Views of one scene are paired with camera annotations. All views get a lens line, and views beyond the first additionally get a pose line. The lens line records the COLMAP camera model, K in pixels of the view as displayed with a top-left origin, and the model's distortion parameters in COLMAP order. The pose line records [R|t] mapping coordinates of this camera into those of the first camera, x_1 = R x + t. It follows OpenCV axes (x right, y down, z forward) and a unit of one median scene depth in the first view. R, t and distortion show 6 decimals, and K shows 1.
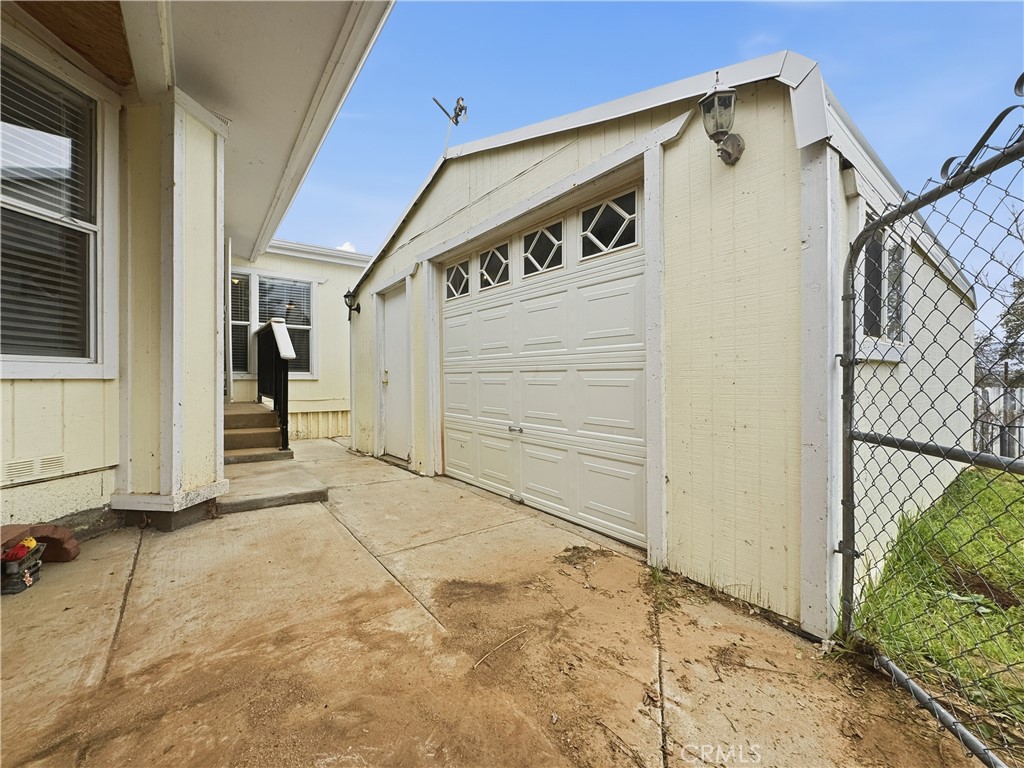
lens RADIAL K [[411.8, 0, 513.2], [0, 411.8, 383.1], [0, 0, 1]] dist [-0.002214, -0.000382]
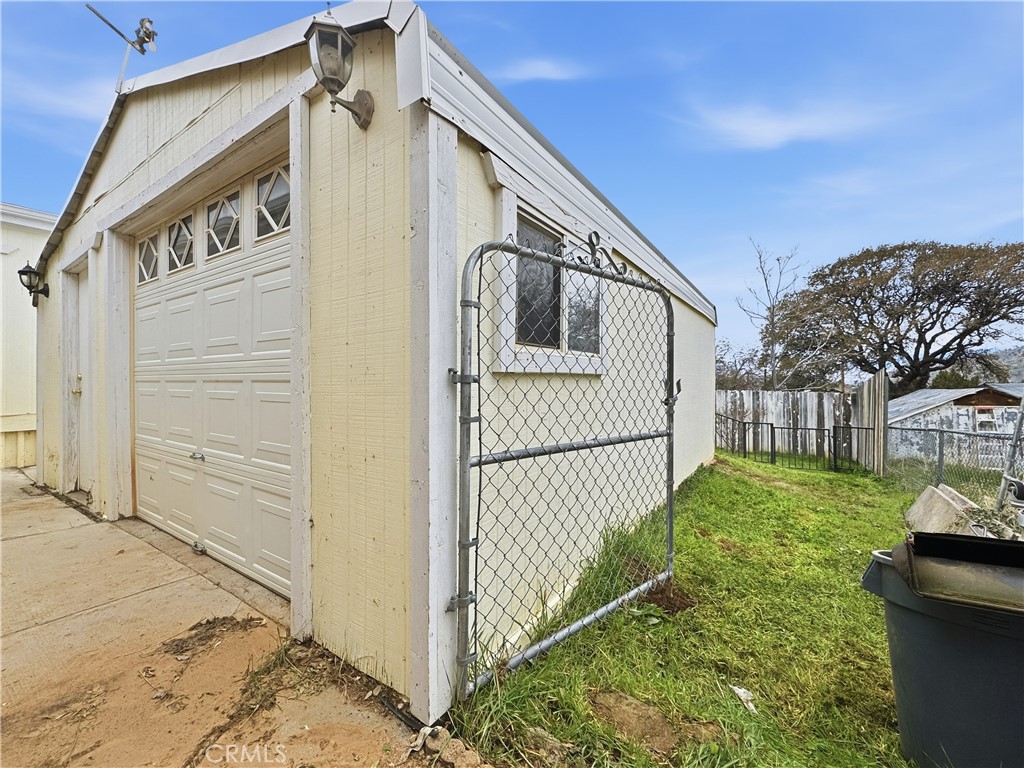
lens RADIAL K [[411.8, 0, 516.5], [0, 411.8, 382.8], [0, 0, 1]] dist [-0.002214, -0.000382]
pose [[0.950495, -0.000532, 0.310740, 0.330794], [0.003116, 0.999965, -0.007820, -0.017400], [-0.310725, 0.008401, 0.950463, 0.088415]]
